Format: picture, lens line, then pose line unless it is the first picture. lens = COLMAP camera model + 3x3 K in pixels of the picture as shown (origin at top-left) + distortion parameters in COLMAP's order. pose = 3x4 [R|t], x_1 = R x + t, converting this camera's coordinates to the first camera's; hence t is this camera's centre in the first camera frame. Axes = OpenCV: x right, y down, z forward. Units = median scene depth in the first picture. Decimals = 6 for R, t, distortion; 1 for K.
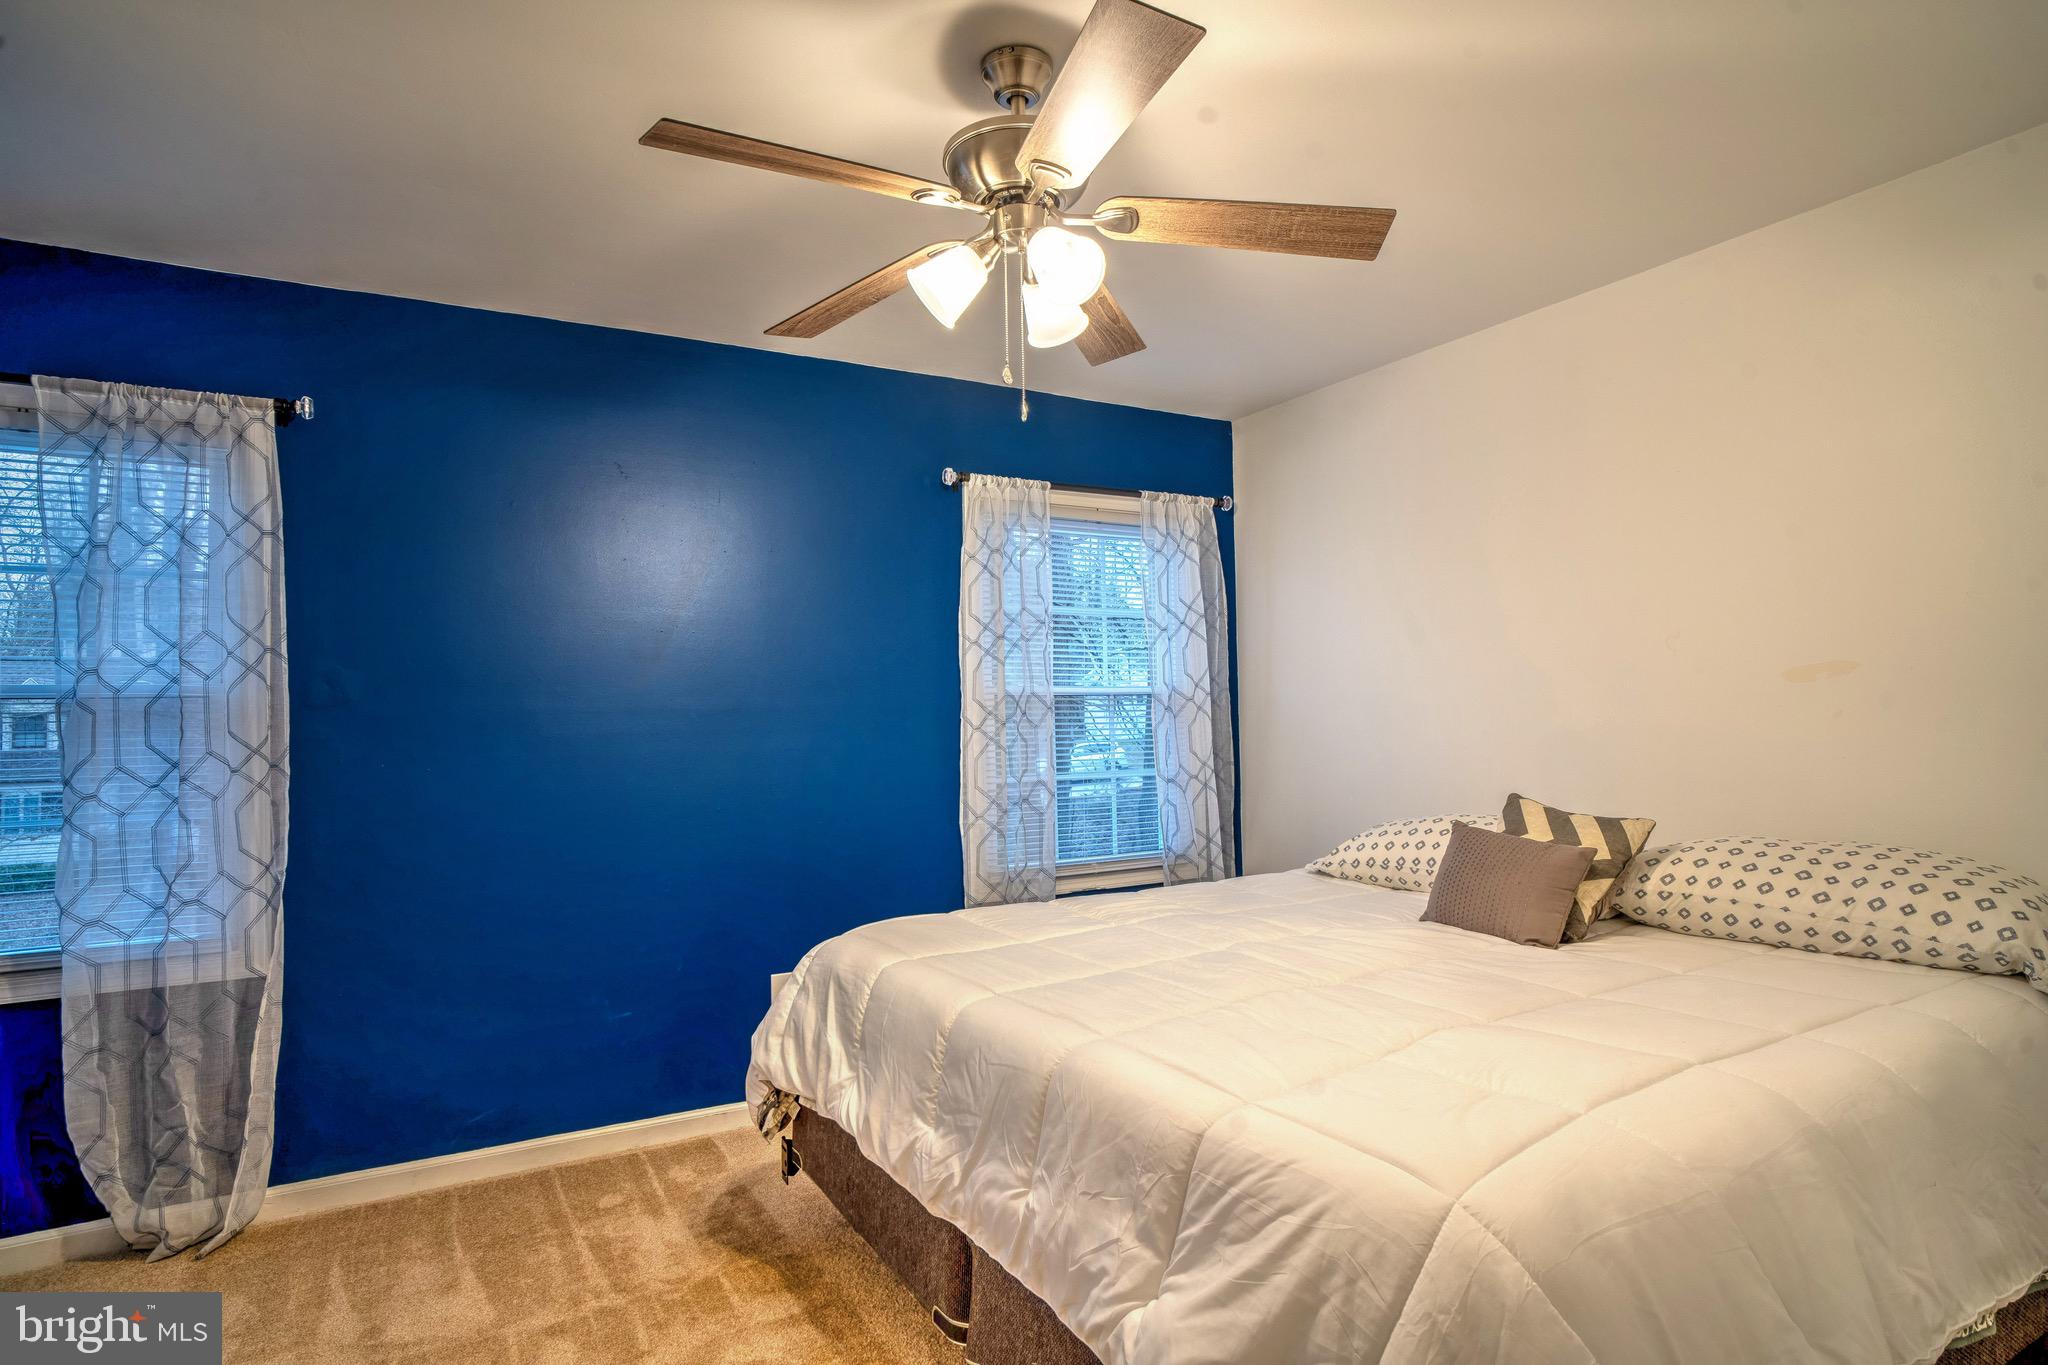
lens RADIAL K [[1072.6, 0, 1025.1], [0, 1072.6, 678.2], [0, 0, 1]] dist [-0.052989, 0.026909]
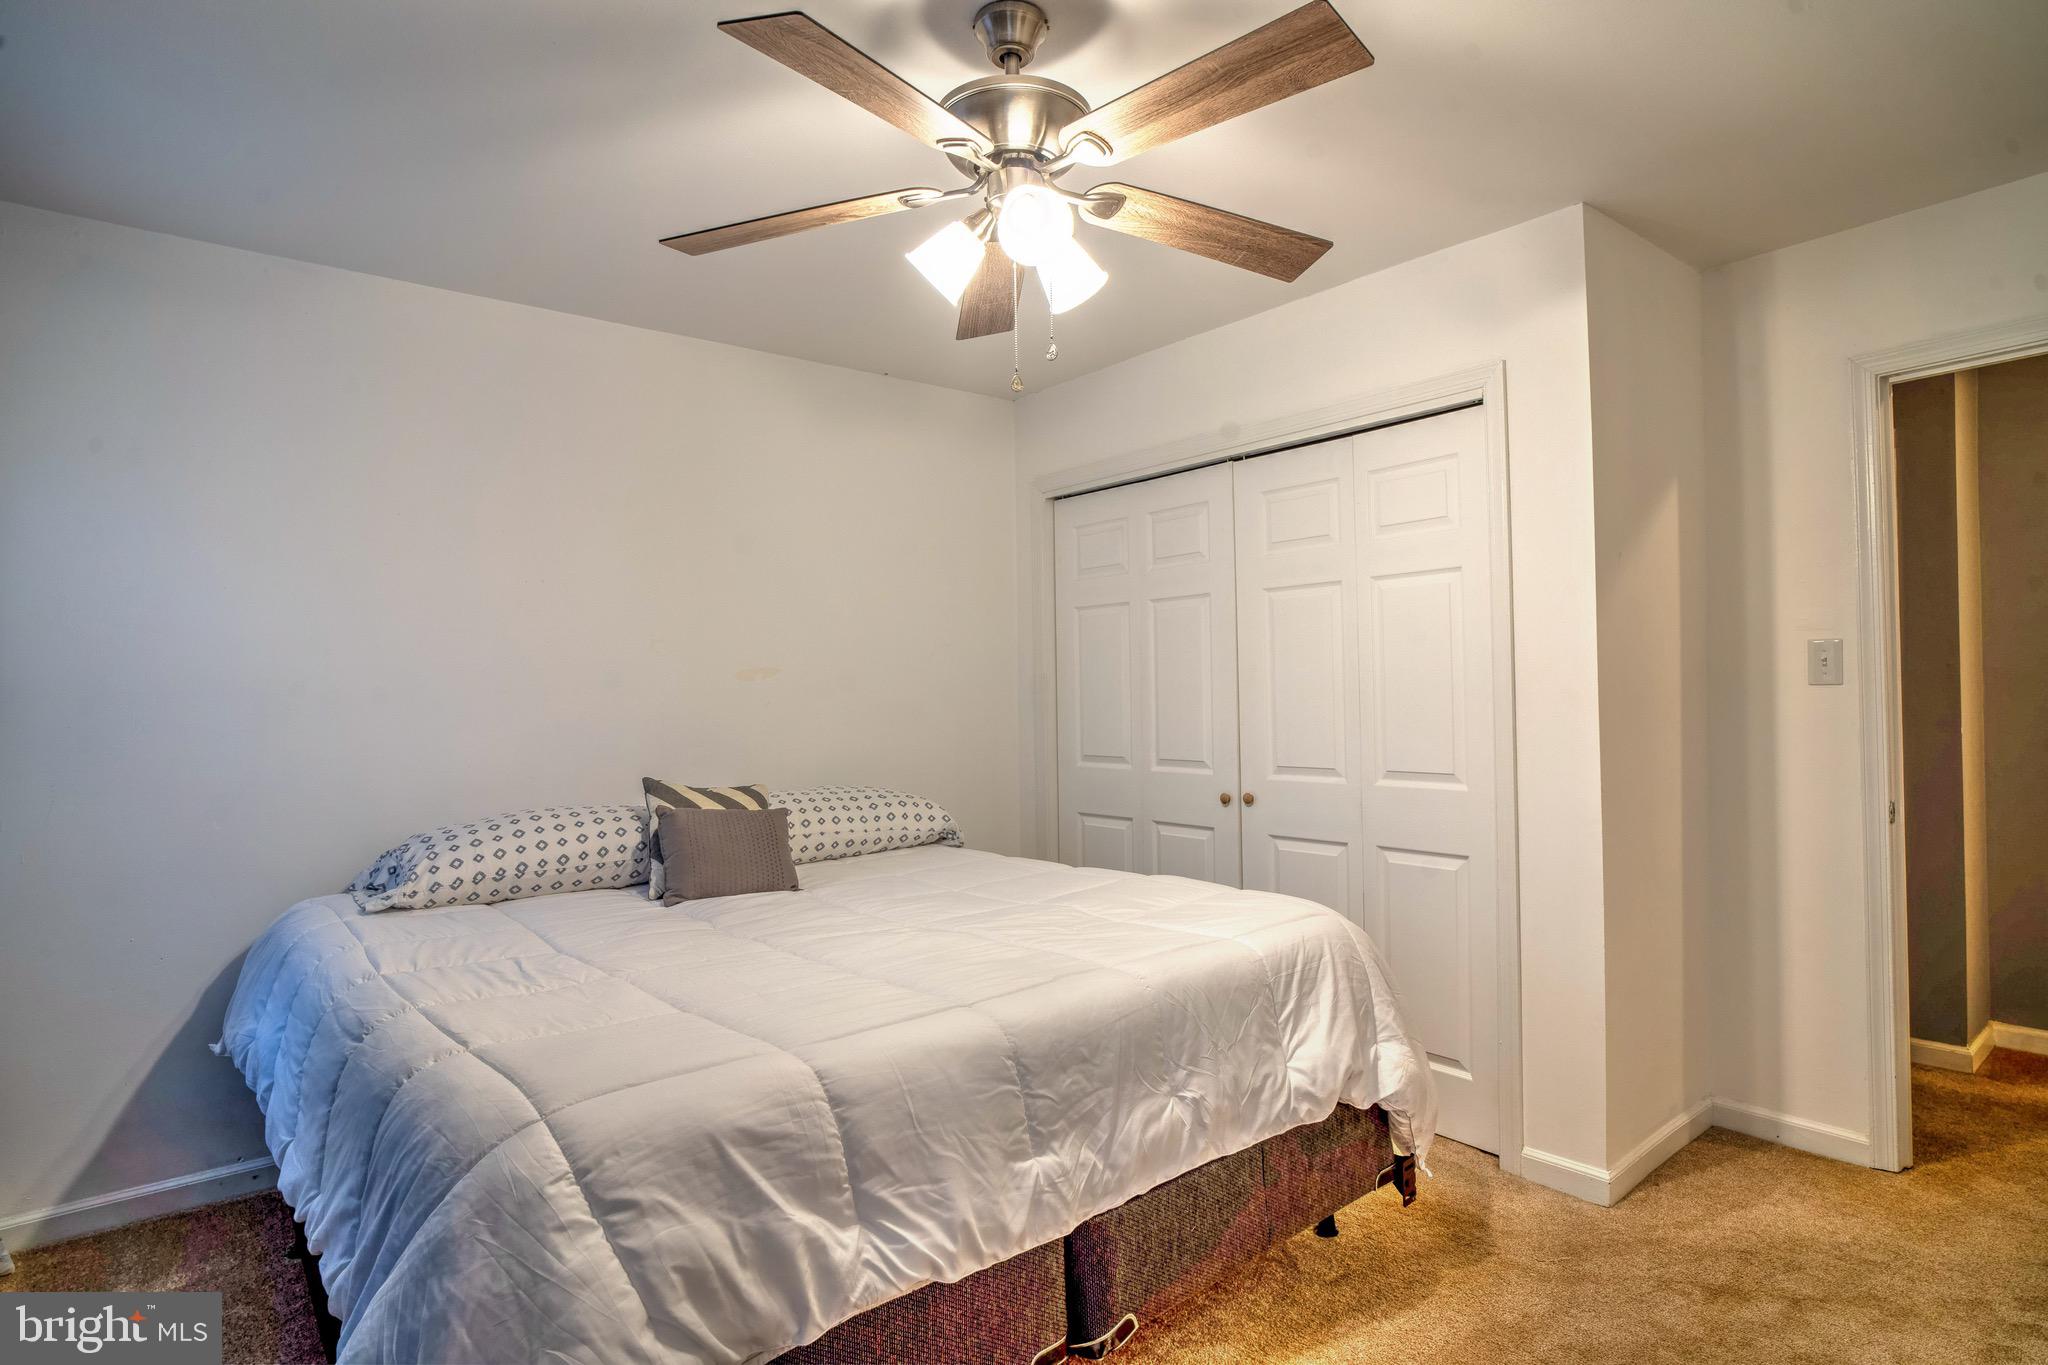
lens RADIAL K [[1072.6, 0, 1025.1], [0, 1072.6, 678.2], [0, 0, 1]] dist [-0.052989, 0.026909]
pose [[-0.163301, 0.029452, 0.986137, -0.870548], [-0.018407, 0.999289, -0.032893, 0.047634], [-0.986405, -0.023523, -0.162643, 1.040832]]
